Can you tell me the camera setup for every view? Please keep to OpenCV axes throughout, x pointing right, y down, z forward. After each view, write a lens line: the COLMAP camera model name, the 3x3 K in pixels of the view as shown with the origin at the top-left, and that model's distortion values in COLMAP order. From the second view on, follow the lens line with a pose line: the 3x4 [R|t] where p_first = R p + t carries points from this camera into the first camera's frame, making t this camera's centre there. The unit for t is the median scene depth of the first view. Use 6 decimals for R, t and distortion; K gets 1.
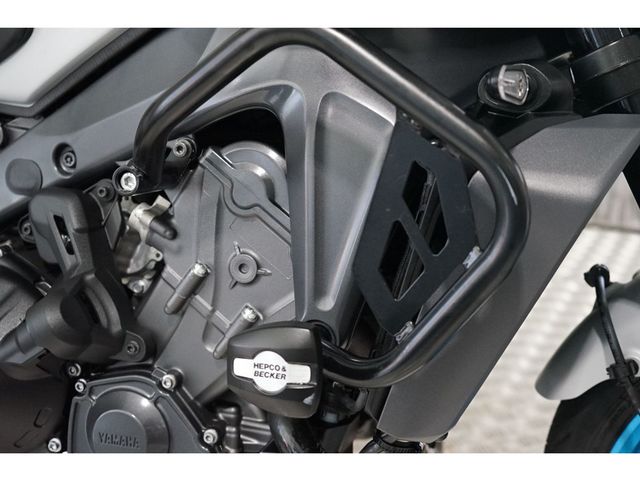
lens RADIAL K [[954.6, 0, 320.0], [0, 954.6, 240.0], [0, 0, 1]] dist [0.008205, 0.022842]
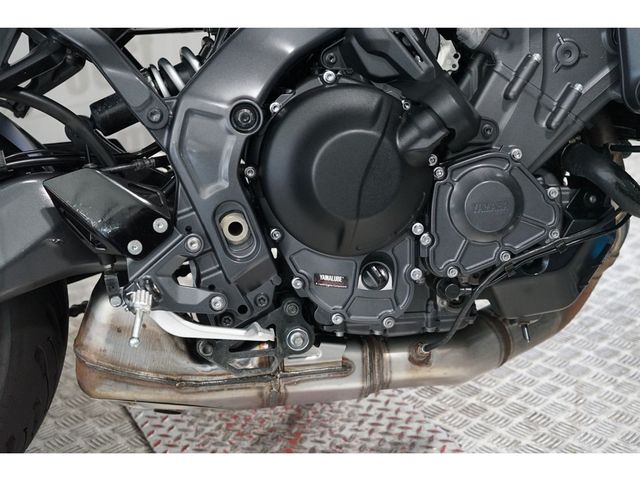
lens RADIAL K [[954.6, 0, 320.0], [0, 954.6, 240.0], [0, 0, 1]] dist [0.008205, 0.022842]
pose [[0.898413, -0.150395, 0.412595, -0.936964], [0.141645, 0.988556, 0.051909, 0.161737], [-0.415680, 0.011806, 0.909434, -0.019102]]
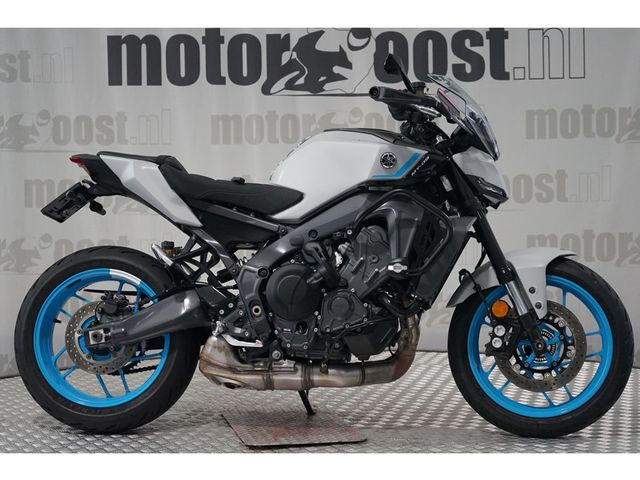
lens RADIAL K [[1269.3, 0, 320.0], [0, 1269.3, 240.0], [0, 0, 1]] dist [-0.059667, -0.095740]
pose [[0.974803, 0.023334, 0.221845, -1.370428], [0.038098, 0.962486, -0.268644, 1.267683], [-0.219791, 0.270326, 0.937345, -3.564015]]
